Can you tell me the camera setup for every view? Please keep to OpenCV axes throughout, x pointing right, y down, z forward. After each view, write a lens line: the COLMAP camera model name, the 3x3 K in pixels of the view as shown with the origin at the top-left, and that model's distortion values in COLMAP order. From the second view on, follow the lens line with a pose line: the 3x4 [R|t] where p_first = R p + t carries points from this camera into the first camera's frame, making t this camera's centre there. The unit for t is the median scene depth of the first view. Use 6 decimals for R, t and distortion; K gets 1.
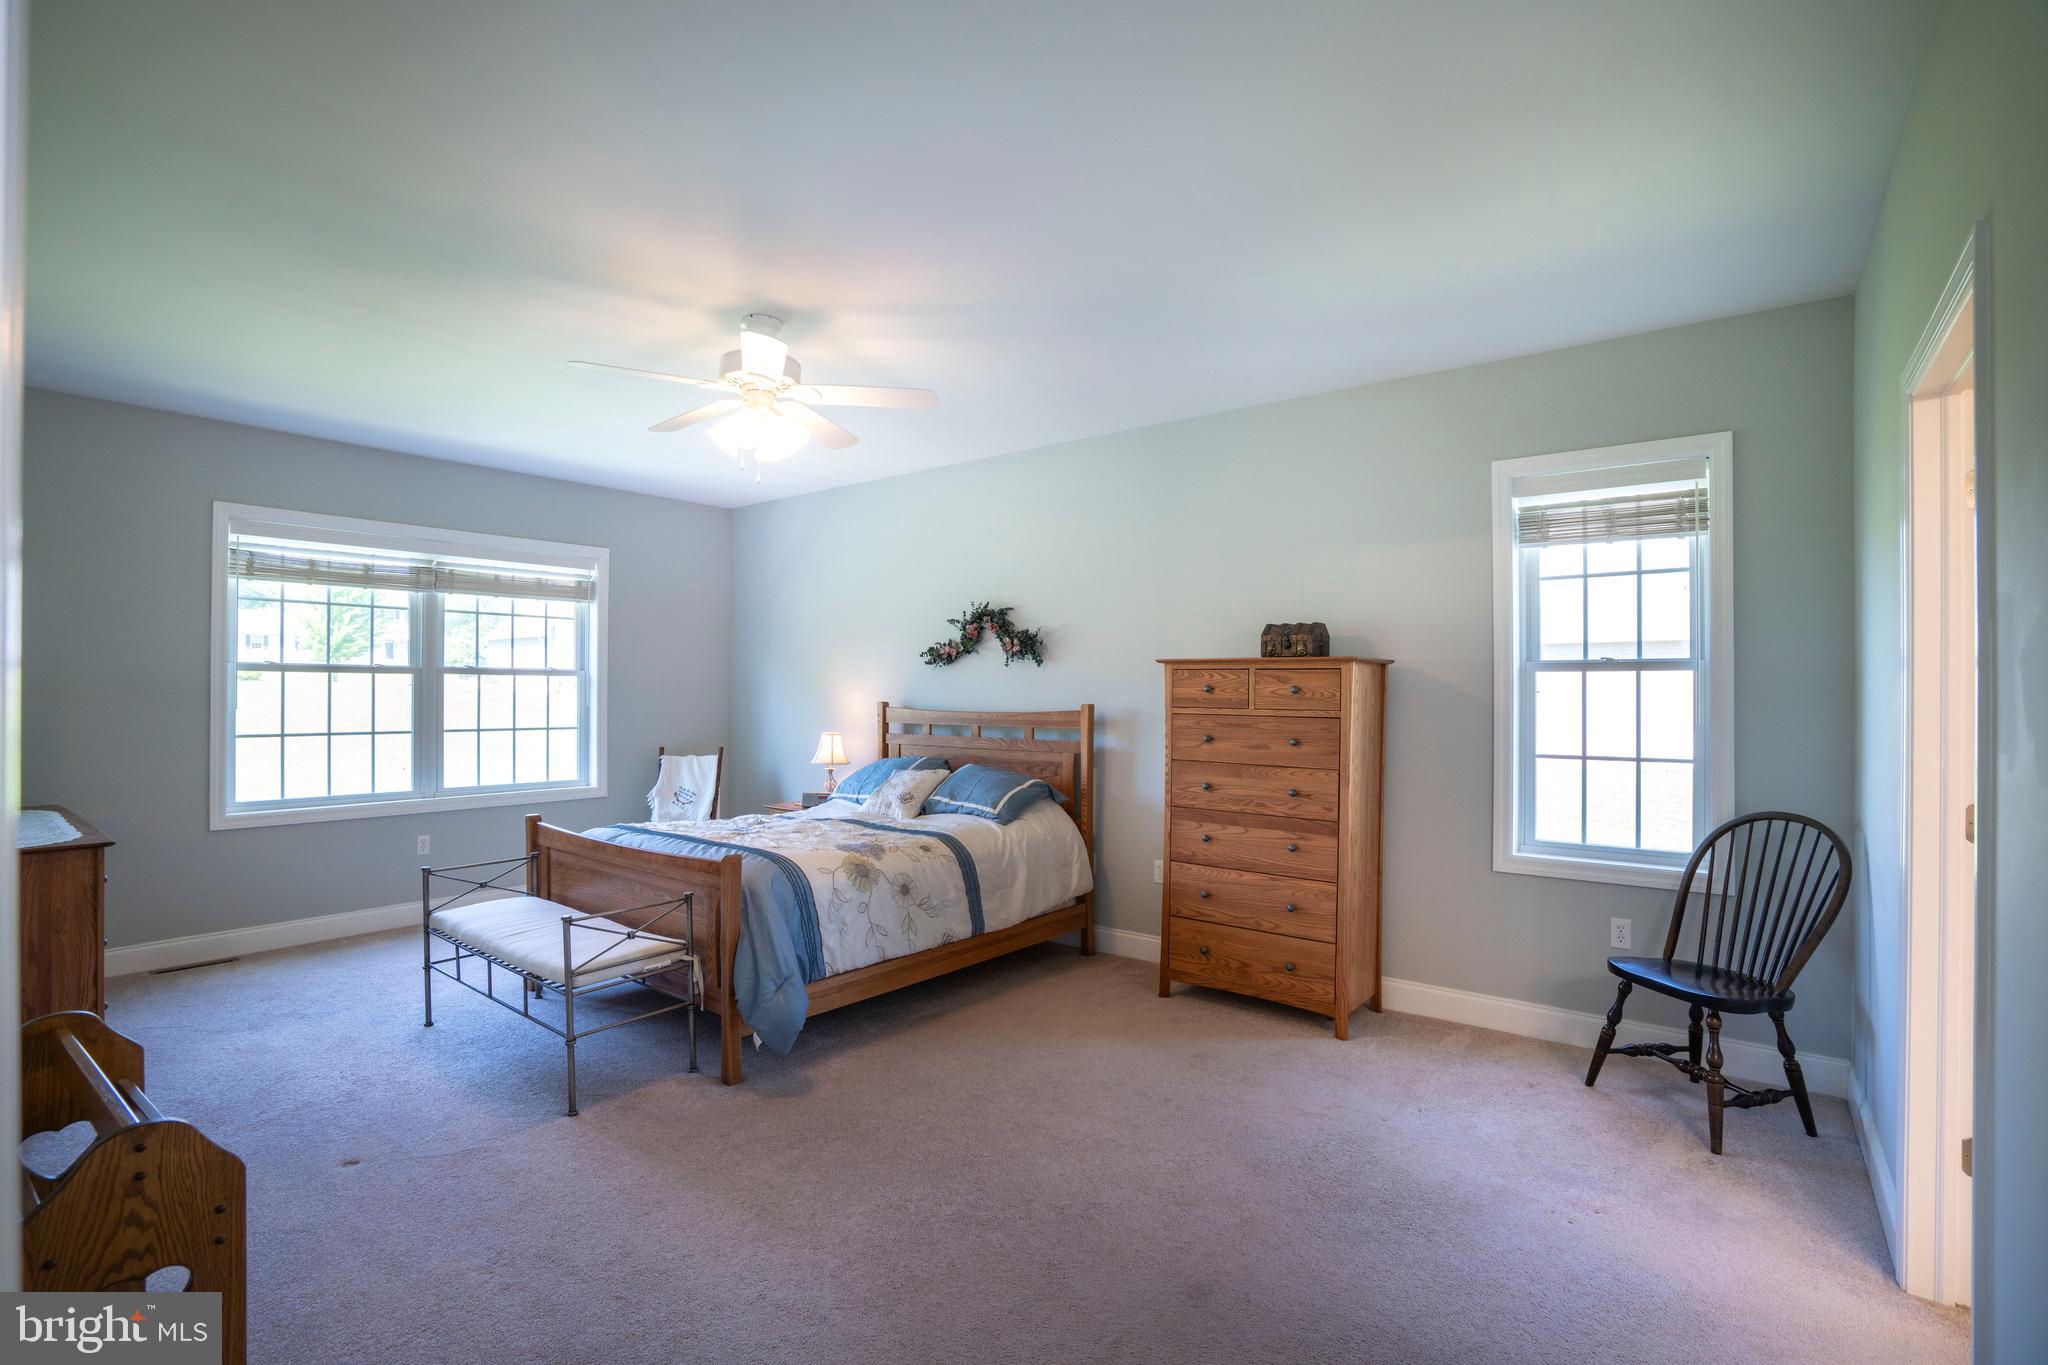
lens RADIAL K [[946.4, 0, 1016.5], [0, 946.4, 685.8], [0, 0, 1]] dist [-0.052830, 0.019118]
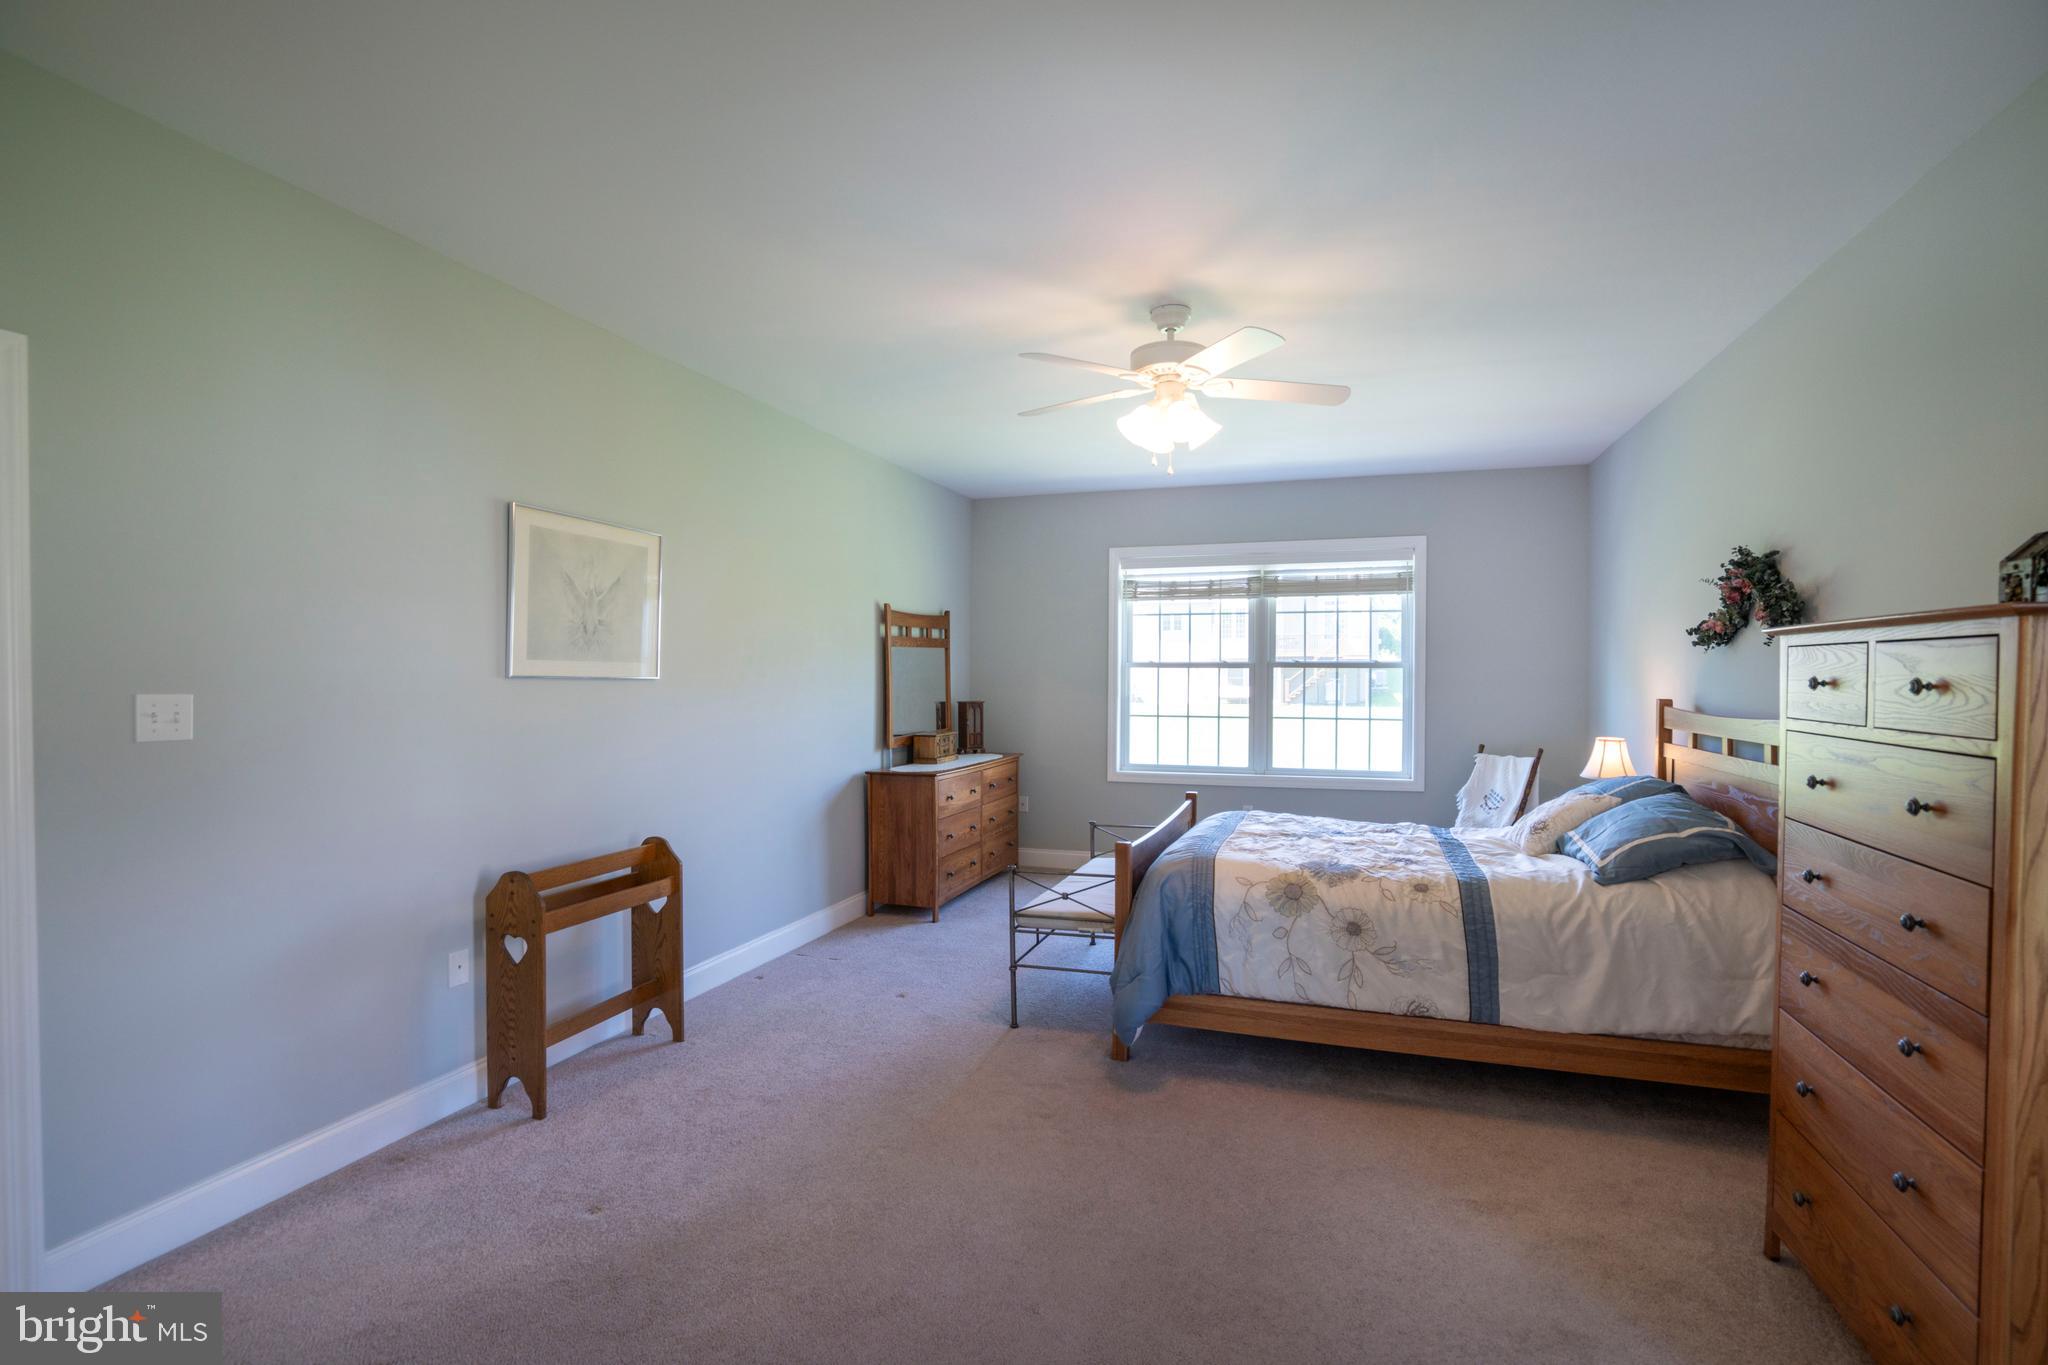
lens RADIAL K [[946.4, 0, 1033.9], [0, 946.4, 682.9], [0, 0, 1]] dist [-0.052830, 0.019118]
pose [[0.343641, 0.002519, -0.939098, 0.414280], [0.003707, 0.999985, 0.004038, 0.000047], [0.939094, -0.004869, 0.343627, 0.352785]]
